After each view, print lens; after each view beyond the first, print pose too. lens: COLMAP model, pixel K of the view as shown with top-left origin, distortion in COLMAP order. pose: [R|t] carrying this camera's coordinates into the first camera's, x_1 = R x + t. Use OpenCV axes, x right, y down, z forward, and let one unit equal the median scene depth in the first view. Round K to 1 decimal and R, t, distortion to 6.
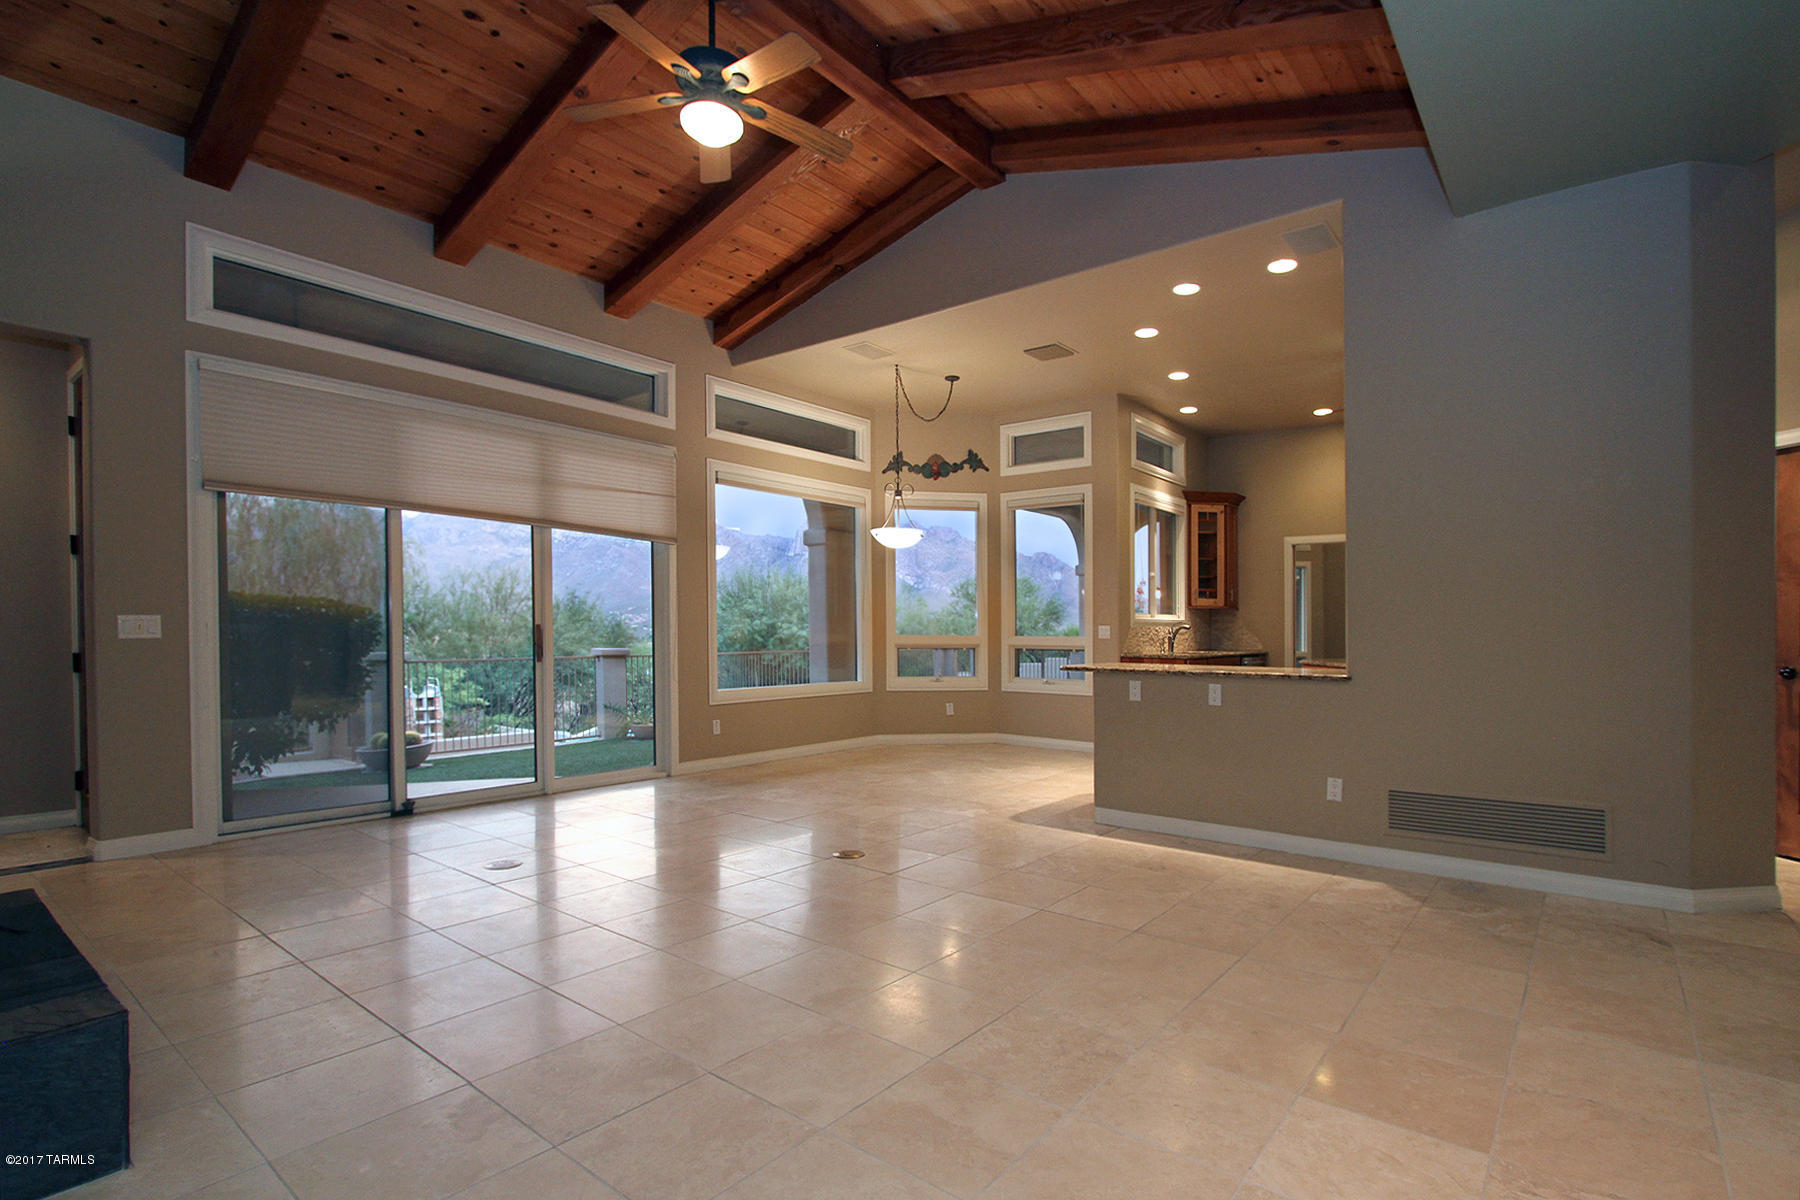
lens RADIAL K [[867.7, 0, 969.2], [0, 867.7, 619.2], [0, 0, 1]] dist [-0.017195, 0.003209]
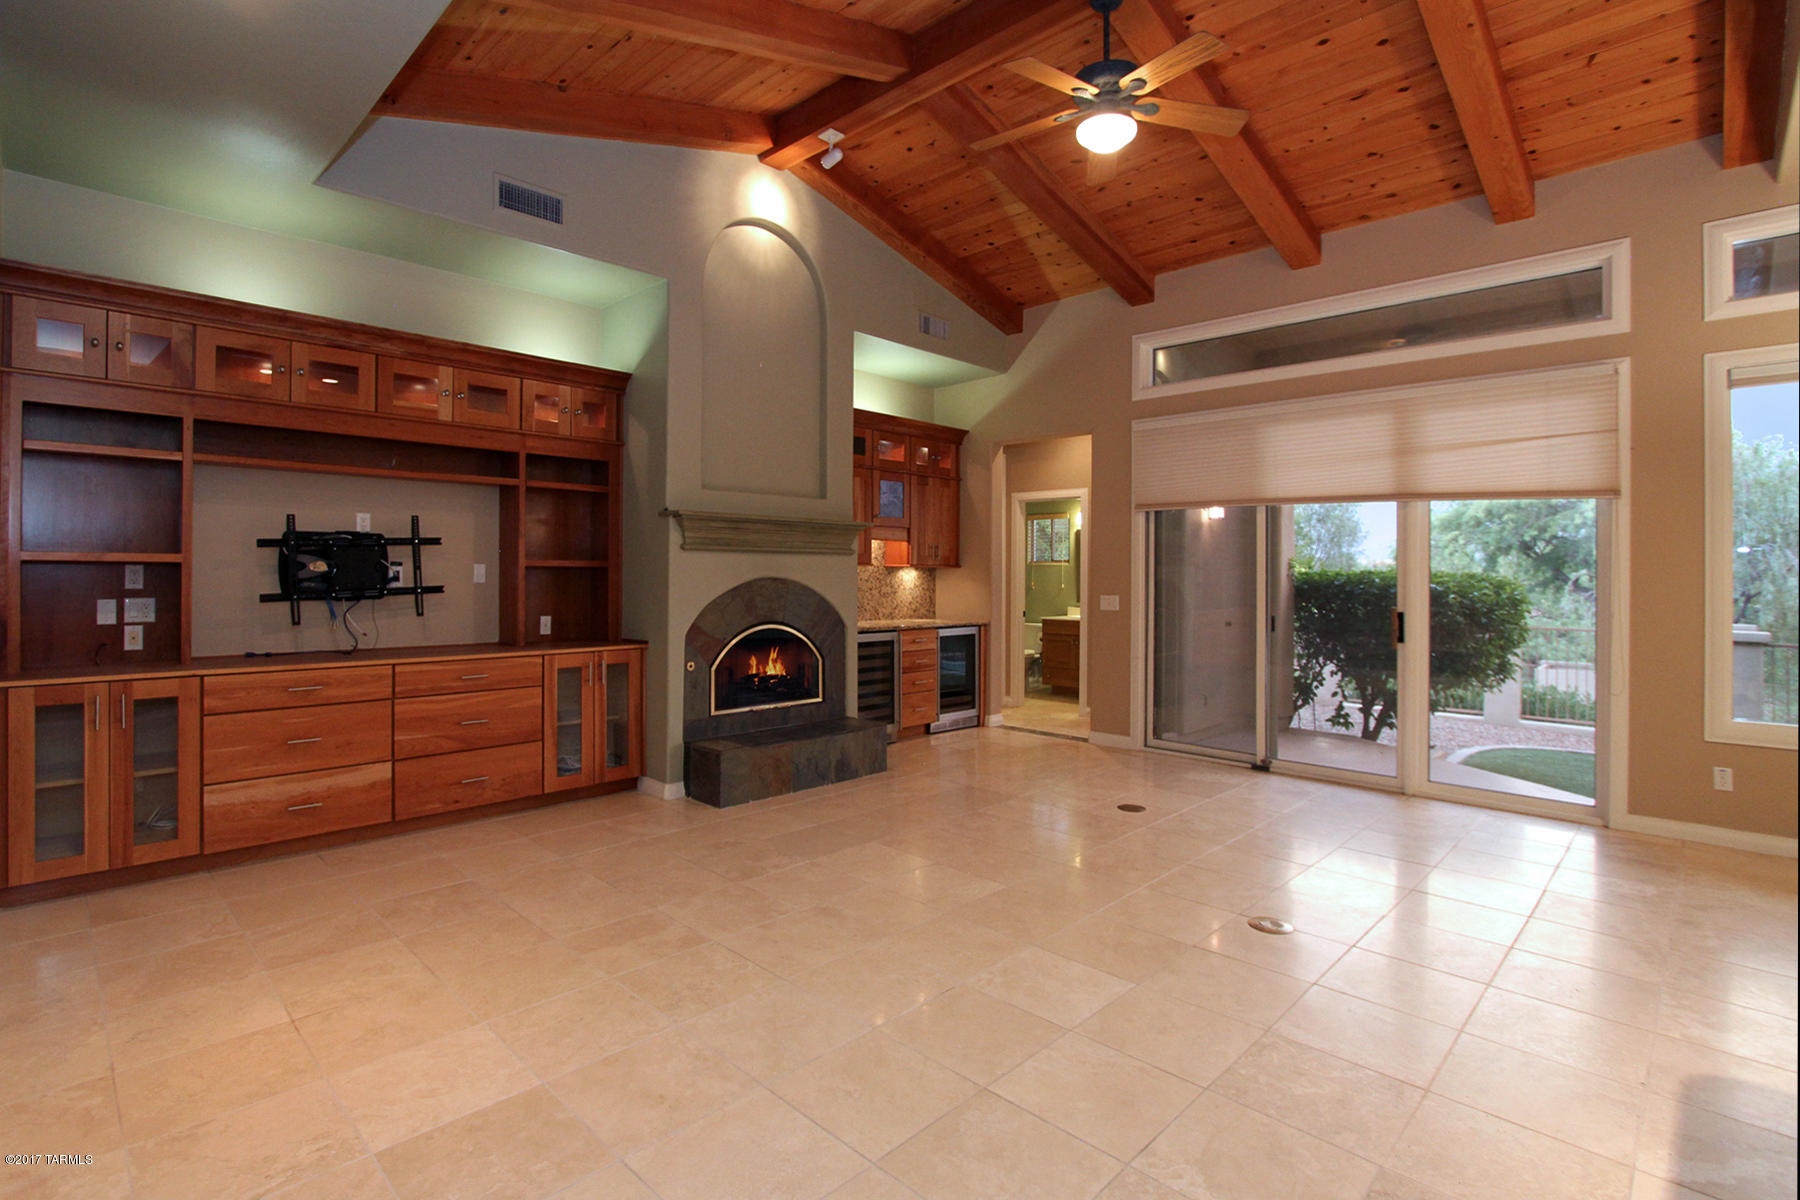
lens RADIAL K [[867.7, 0, 850.3], [0, 867.7, 567.2], [0, 0, 1]] dist [-0.017195, 0.003209]
pose [[-0.174596, -0.013421, -0.984549, 0.543752], [0.002982, 0.999895, -0.014159, -0.027323], [0.984636, -0.005408, -0.174537, 0.619407]]
